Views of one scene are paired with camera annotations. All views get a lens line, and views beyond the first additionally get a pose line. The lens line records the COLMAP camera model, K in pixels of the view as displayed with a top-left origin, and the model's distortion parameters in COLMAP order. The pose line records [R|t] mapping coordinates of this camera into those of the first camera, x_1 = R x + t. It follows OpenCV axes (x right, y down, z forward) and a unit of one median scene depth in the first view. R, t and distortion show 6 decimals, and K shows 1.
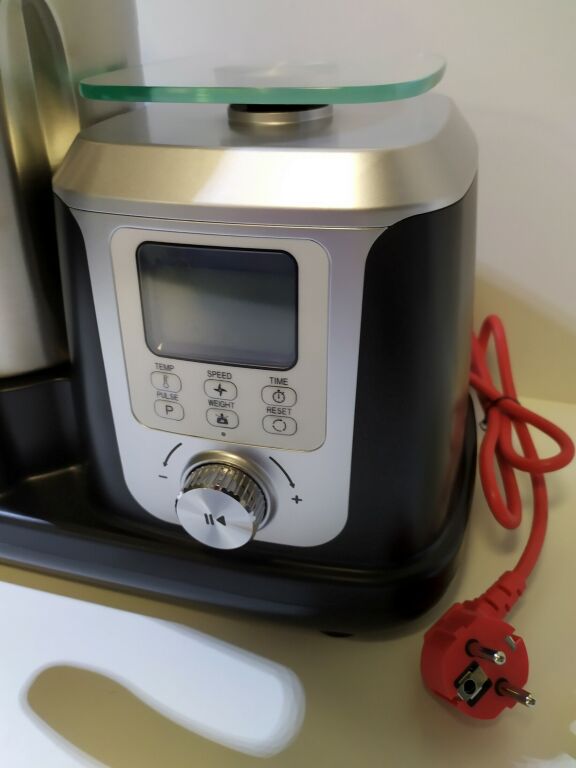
lens RADIAL K [[628.9, 0, 293.3], [0, 628.9, 391.3], [0, 0, 1]] dist [0.017965, -0.024113]
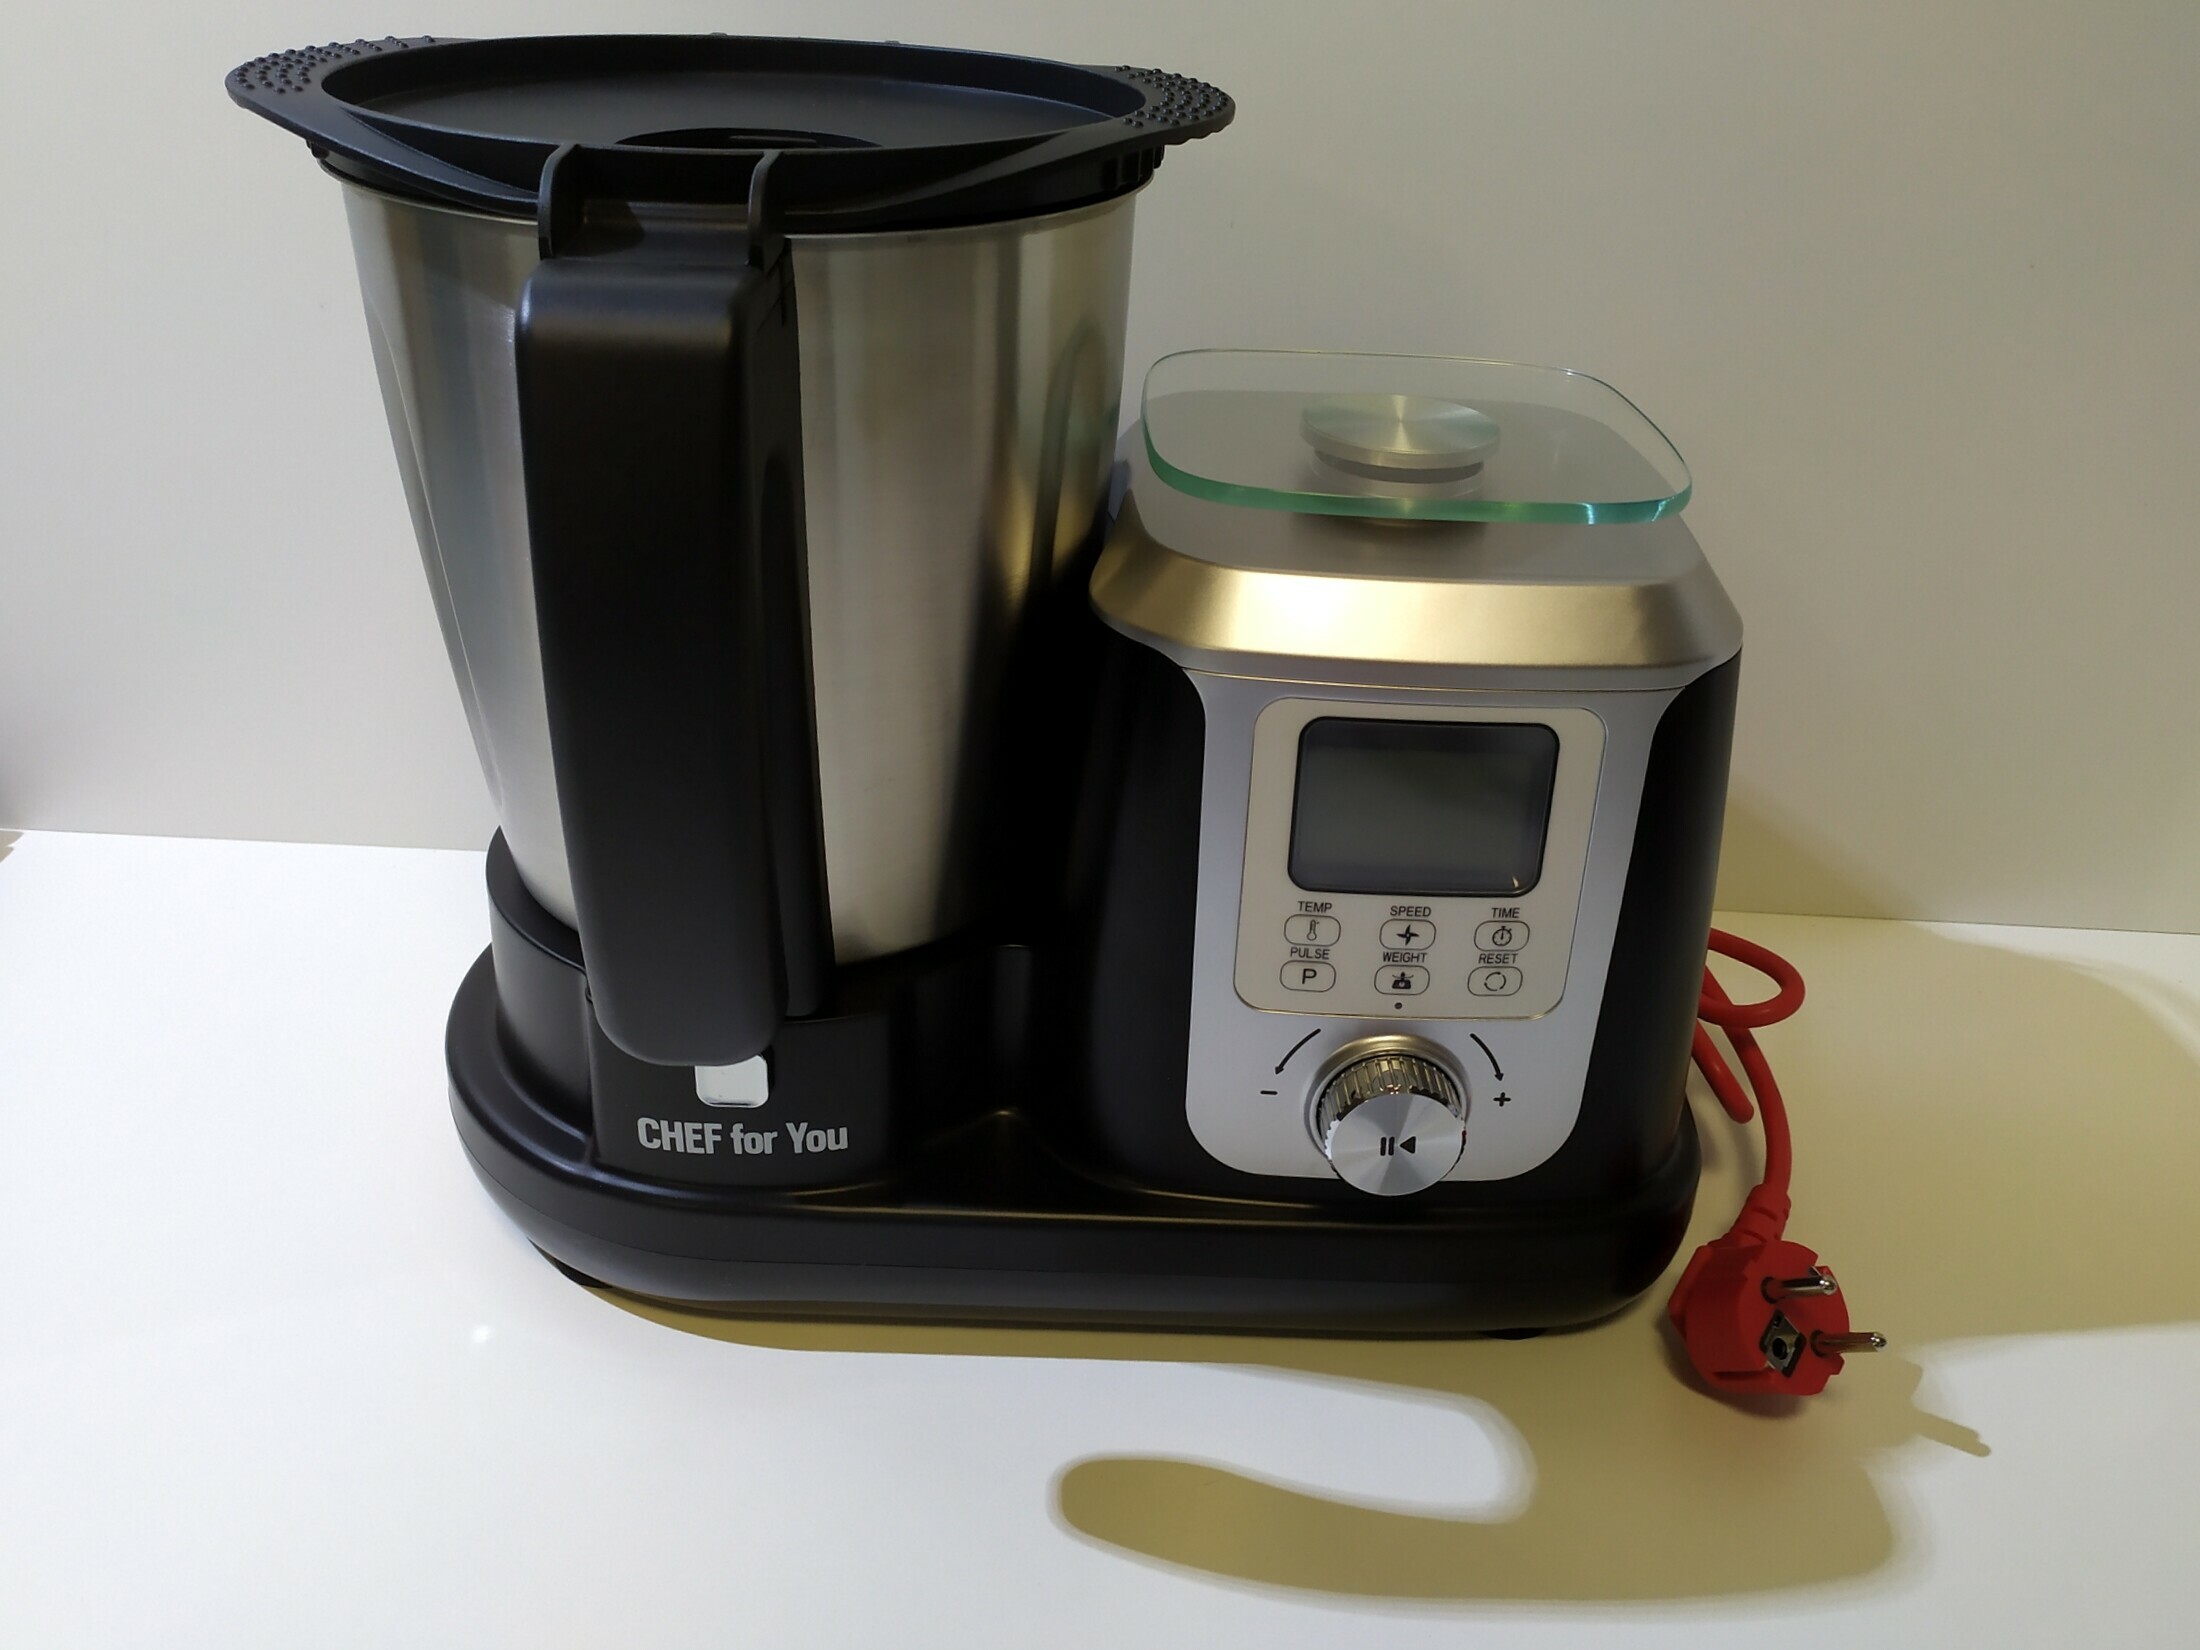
lens RADIAL K [[1801.6, 0, 1116.5], [0, 1801.6, 810.3], [0, 0, 1]] dist [0.017965, -0.024113]
pose [[0.953074, -0.073687, 0.293634, -0.897027], [0.091121, 0.994771, -0.046125, -0.068373], [-0.288700, 0.070717, 0.954804, -0.645134]]
